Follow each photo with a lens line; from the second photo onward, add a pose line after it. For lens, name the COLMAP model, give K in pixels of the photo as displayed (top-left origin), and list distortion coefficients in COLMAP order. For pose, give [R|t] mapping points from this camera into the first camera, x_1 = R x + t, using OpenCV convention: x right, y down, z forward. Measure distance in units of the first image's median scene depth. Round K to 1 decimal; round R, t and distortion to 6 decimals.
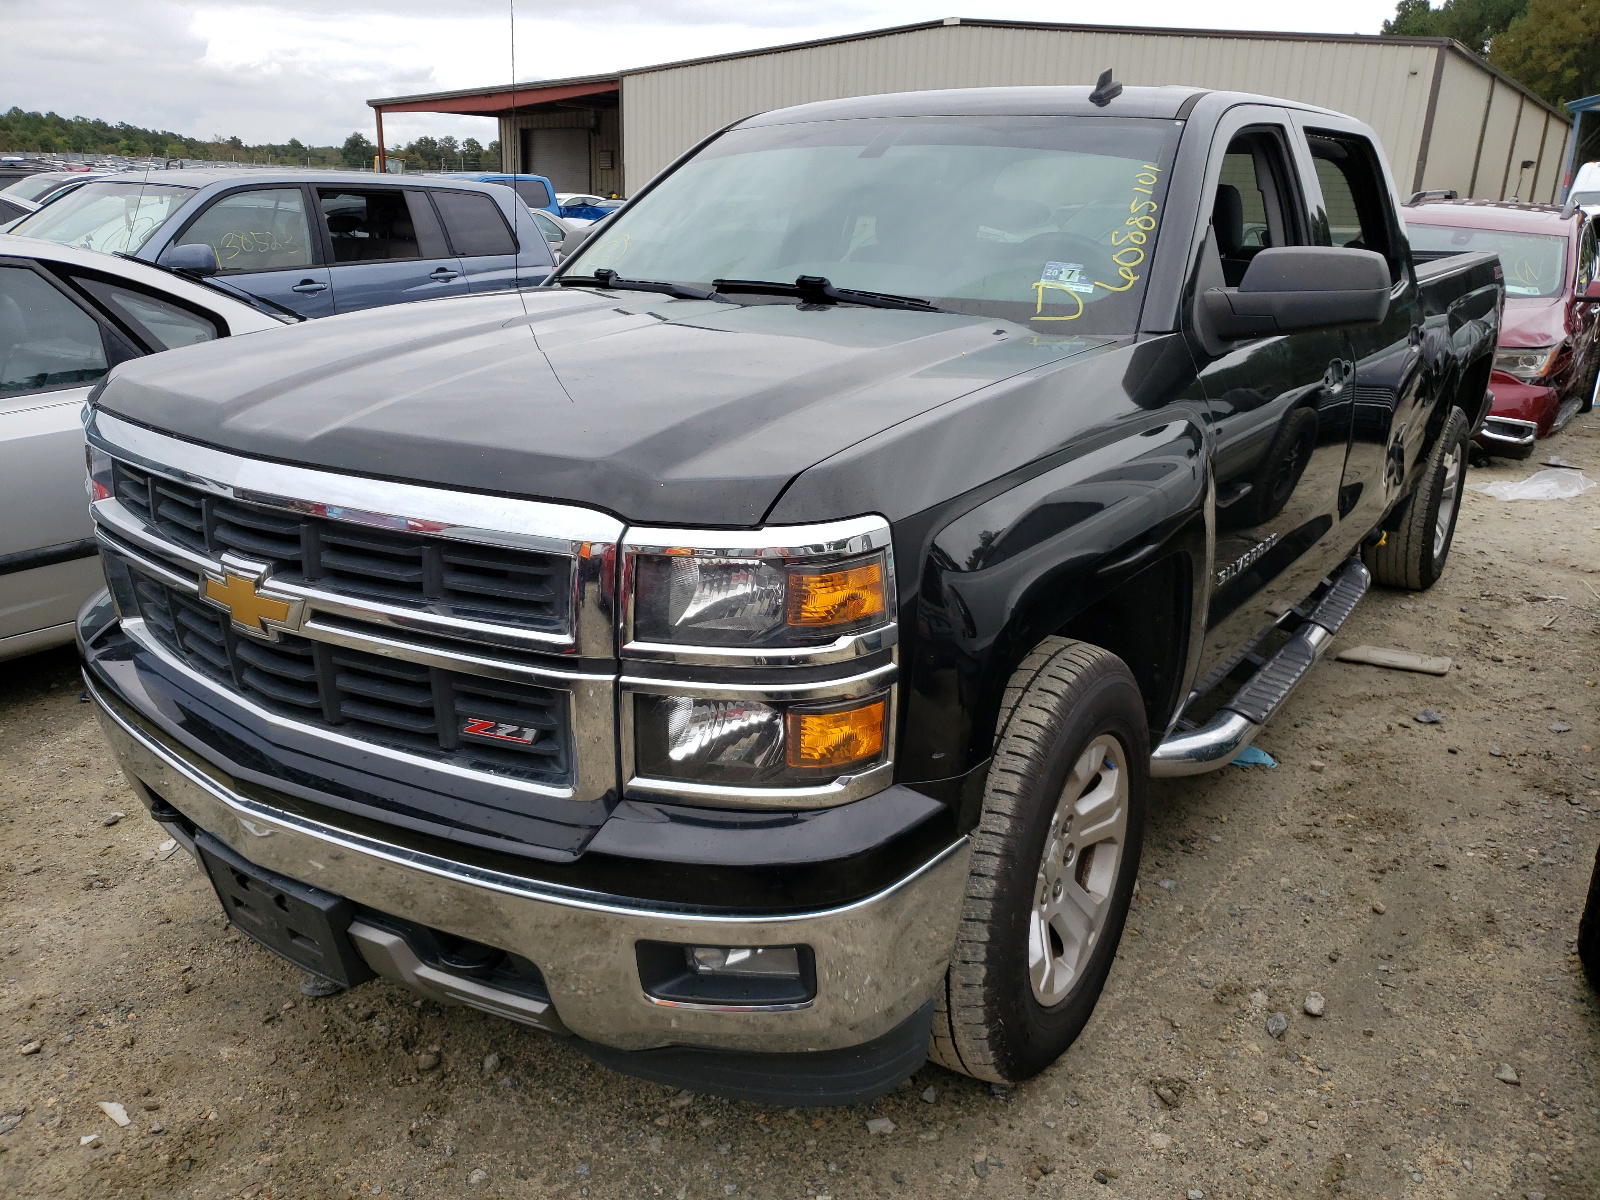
lens RADIAL K [[1242.5, 0, 798.9], [0, 1242.5, 602.4], [0, 0, 1]] dist [0.006680, 0.009294]
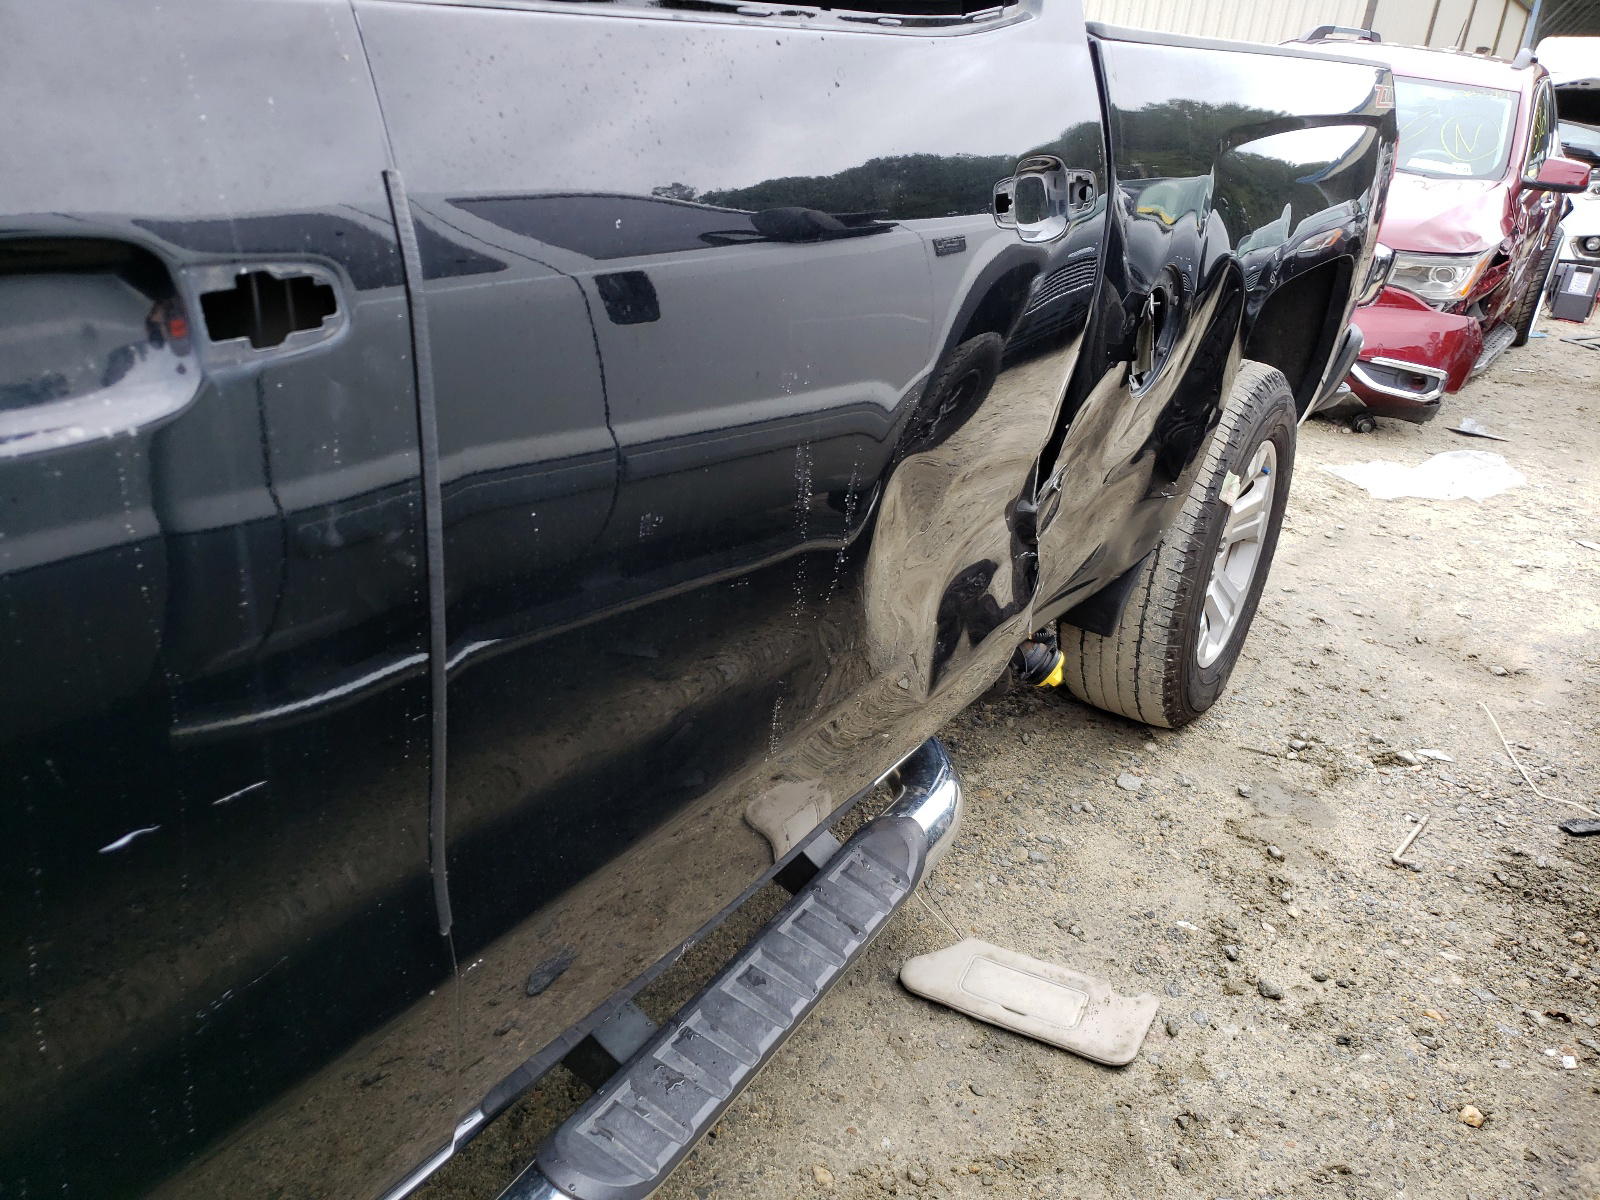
lens RADIAL K [[1242.5, 0, 791.3], [0, 1242.5, 589.1], [0, 0, 1]] dist [0.006680, 0.009294]
pose [[0.997794, 0.042138, 0.051305, 0.218598], [-0.046588, 0.994952, 0.088878, -0.071935], [-0.047301, -0.091072, 0.994720, 0.353096]]
